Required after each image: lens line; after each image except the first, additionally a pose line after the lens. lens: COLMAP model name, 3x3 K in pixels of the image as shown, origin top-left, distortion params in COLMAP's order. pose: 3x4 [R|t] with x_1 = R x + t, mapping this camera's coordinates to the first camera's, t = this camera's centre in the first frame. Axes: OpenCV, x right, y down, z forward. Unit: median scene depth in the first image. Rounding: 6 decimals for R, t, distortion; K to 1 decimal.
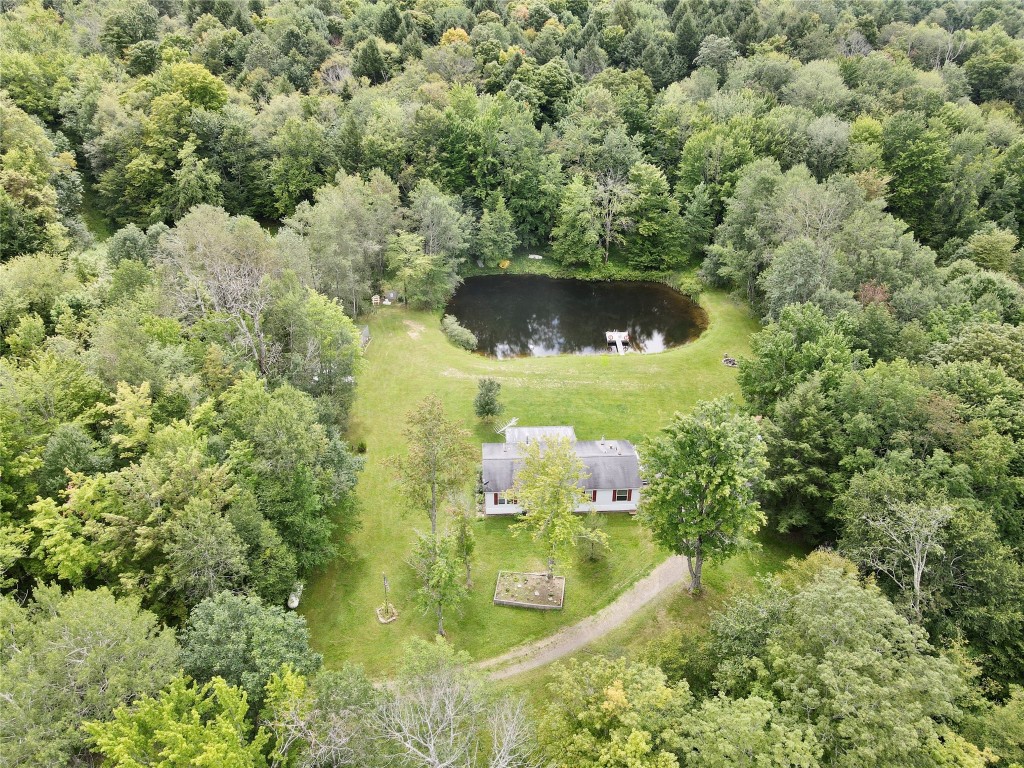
lens RADIAL K [[731.8, 0, 512.3], [0, 731.8, 384.7], [0, 0, 1]] dist [-0.014043, 0.011659]
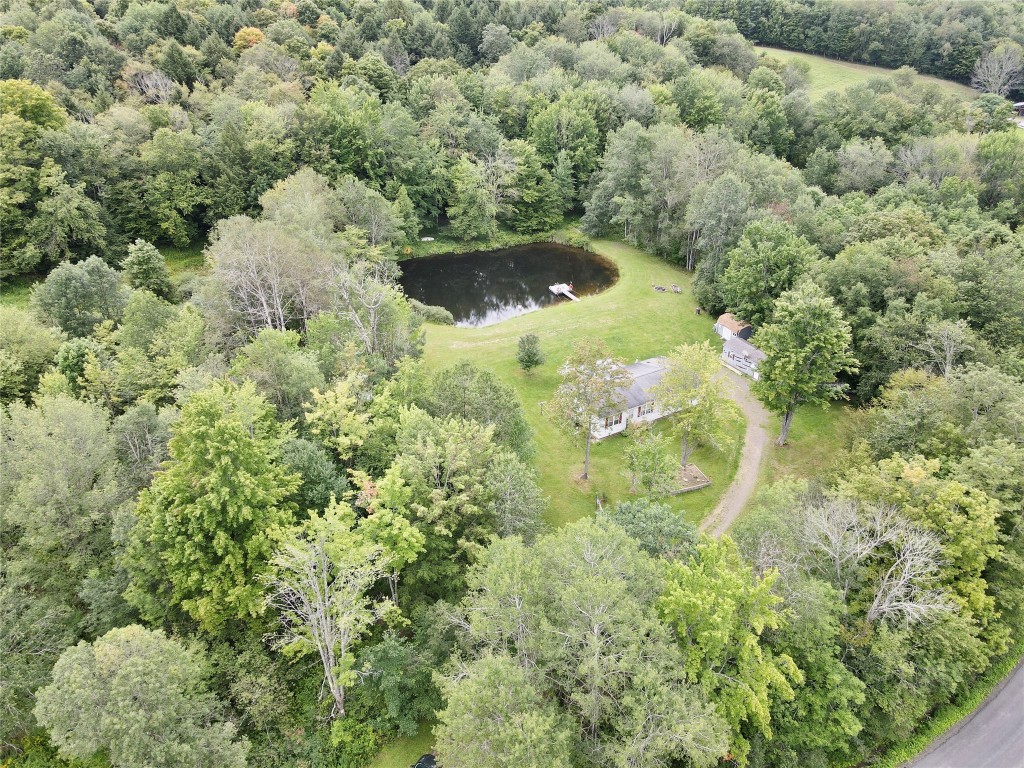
lens RADIAL K [[731.8, 0, 508.6], [0, 731.8, 383.8], [0, 0, 1]] dist [-0.014043, 0.011659]
pose [[0.889153, -0.234124, 0.393183, -0.350923], [0.232050, 0.971228, 0.053561, -0.001471], [-0.394410, 0.043615, 0.917899, -0.004830]]
